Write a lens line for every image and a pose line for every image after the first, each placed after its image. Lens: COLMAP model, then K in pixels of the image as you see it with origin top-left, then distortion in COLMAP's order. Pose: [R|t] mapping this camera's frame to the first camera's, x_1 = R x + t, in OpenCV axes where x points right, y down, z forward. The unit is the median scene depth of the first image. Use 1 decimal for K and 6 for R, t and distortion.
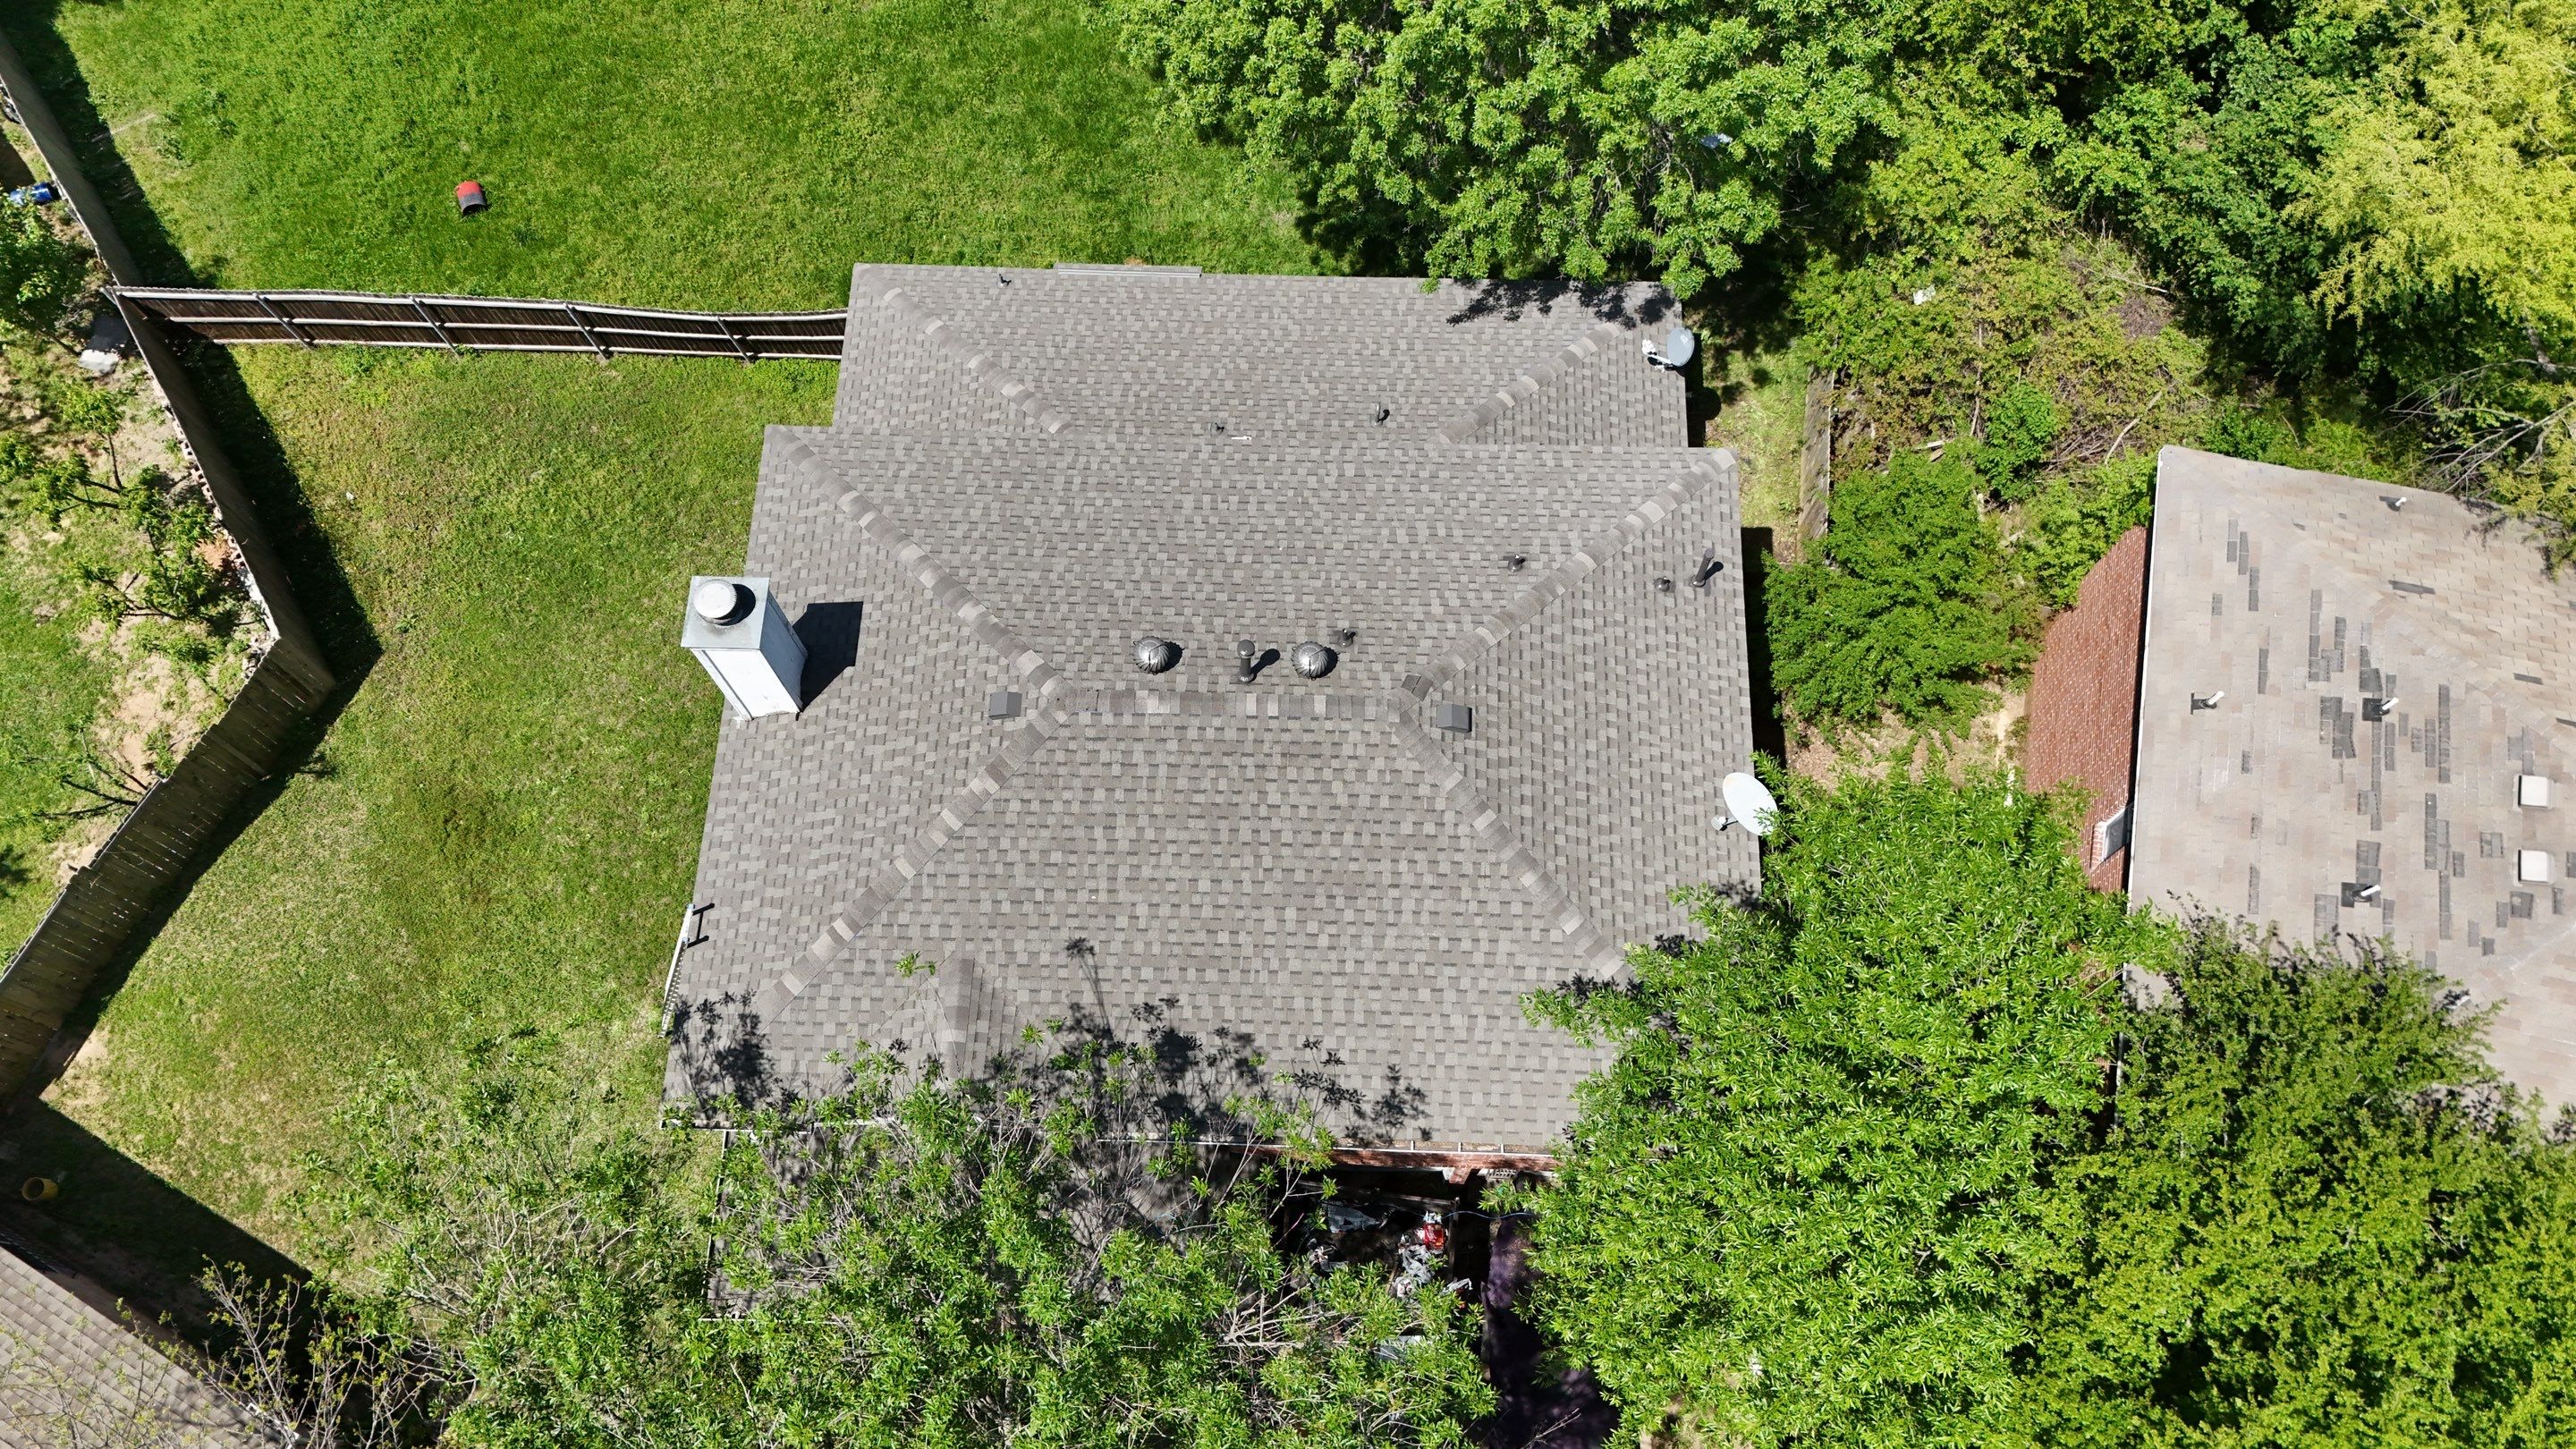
lens RADIAL K [[1907.1, 0, 1279.8], [0, 1907.1, 702.4], [0, 0, 1]] dist [0.035005, -0.040671]
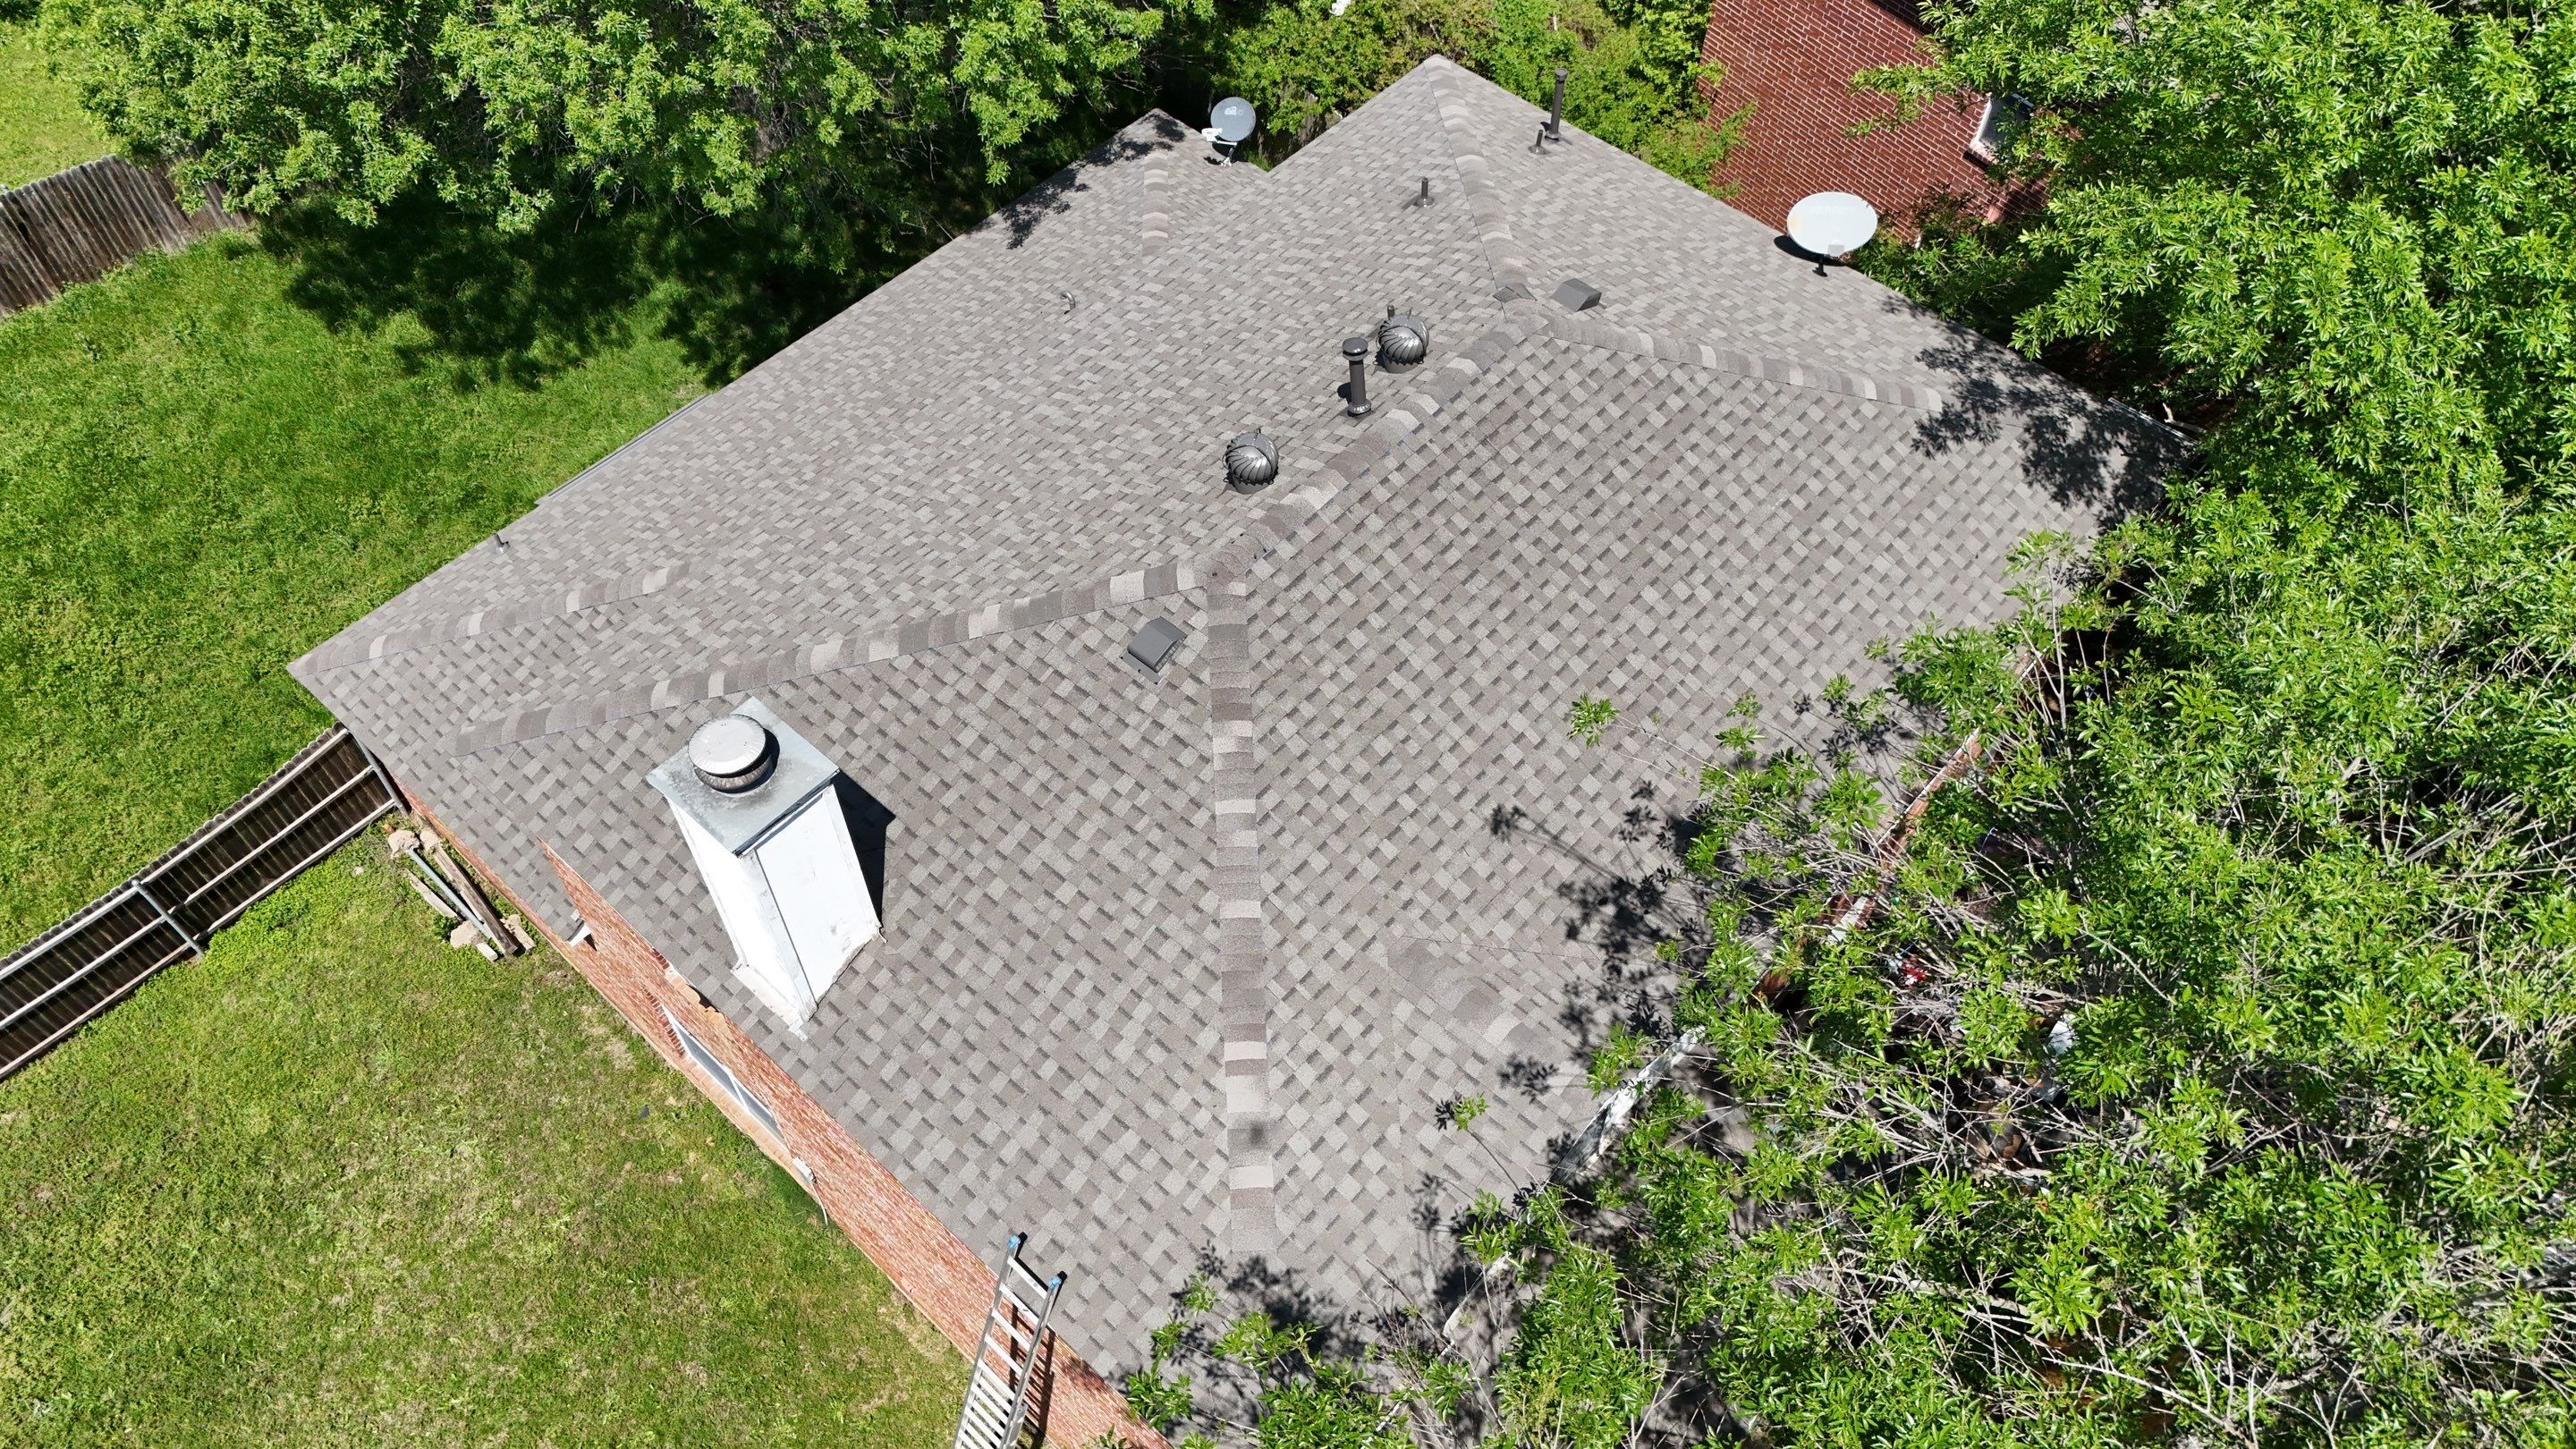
lens RADIAL K [[1907.1, 0, 1287.6], [0, 1907.1, 728.0], [0, 0, 1]] dist [0.035005, -0.040671]
pose [[0.645912, -0.606084, 0.464176, -0.433224], [0.703003, 0.709273, -0.052133, 0.087189], [-0.297631, 0.359991, 0.884207, 0.429863]]
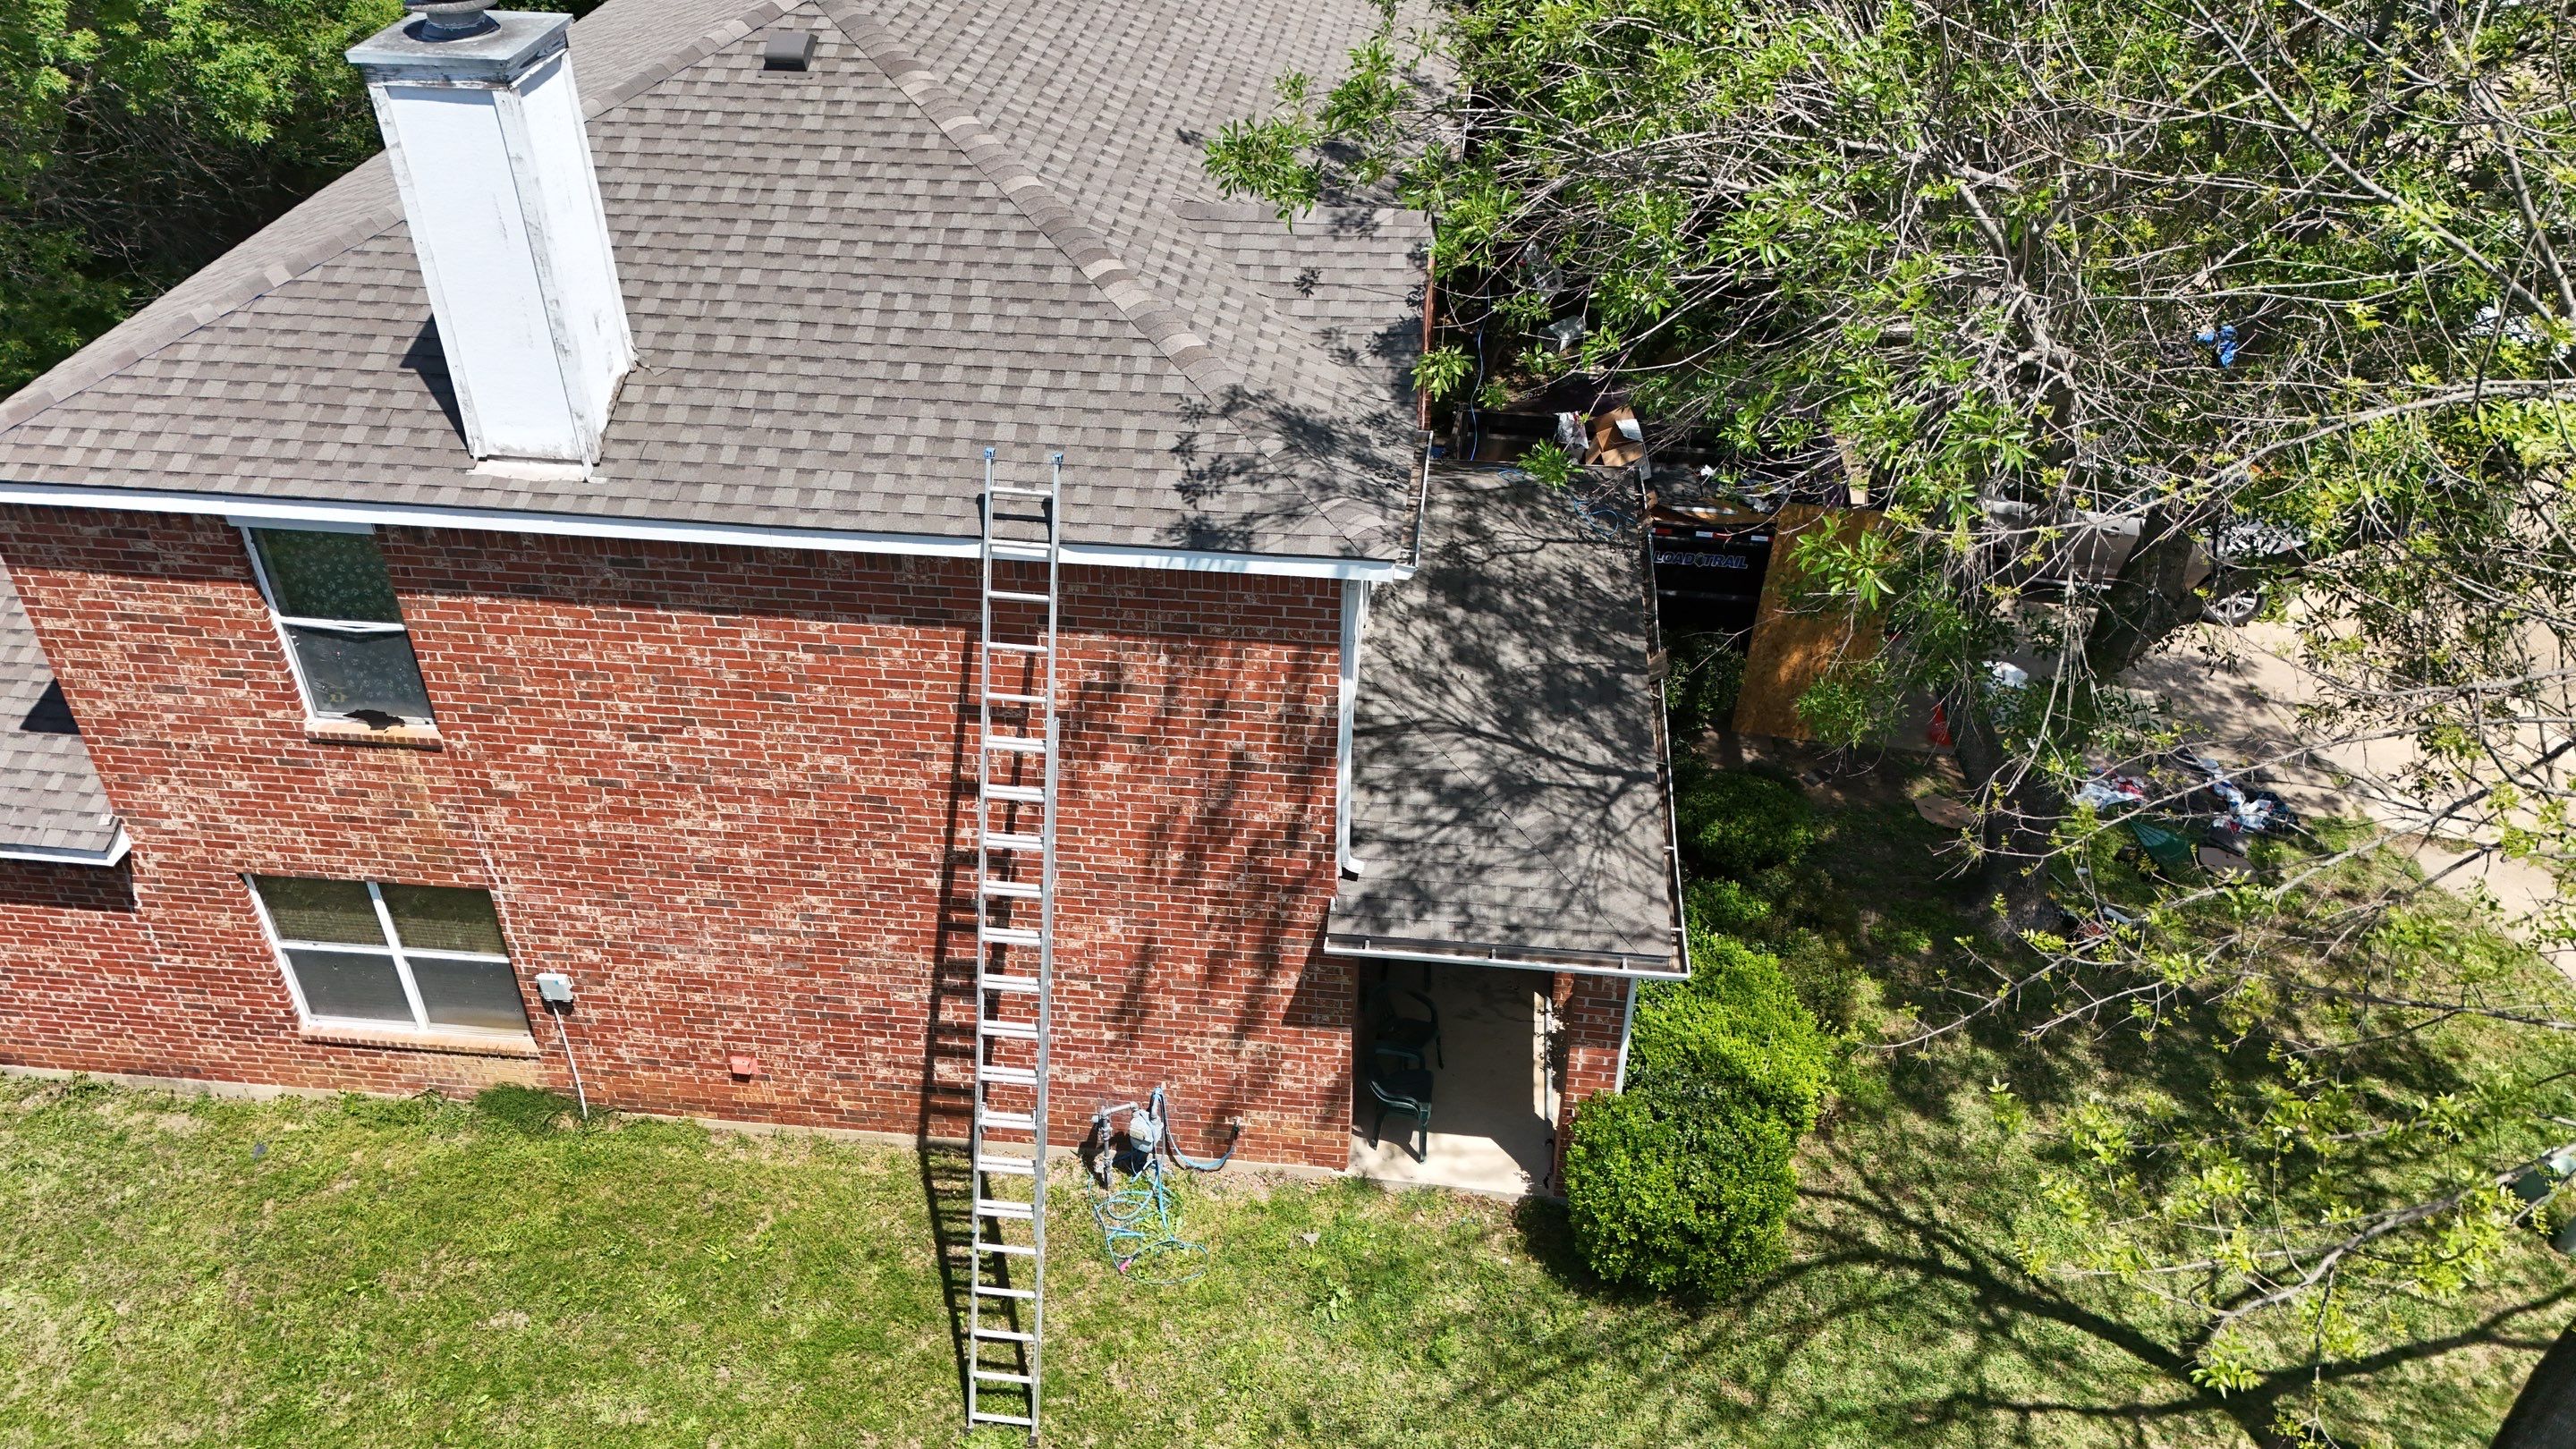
lens RADIAL K [[1907.1, 0, 1290.3], [0, 1907.1, 731.1], [0, 0, 1]] dist [0.035005, -0.040671]
pose [[0.067803, -0.564955, 0.822331, -0.758593], [0.917624, 0.358844, 0.170871, 0.121326], [-0.391623, 0.743006, 0.542747, 0.772098]]
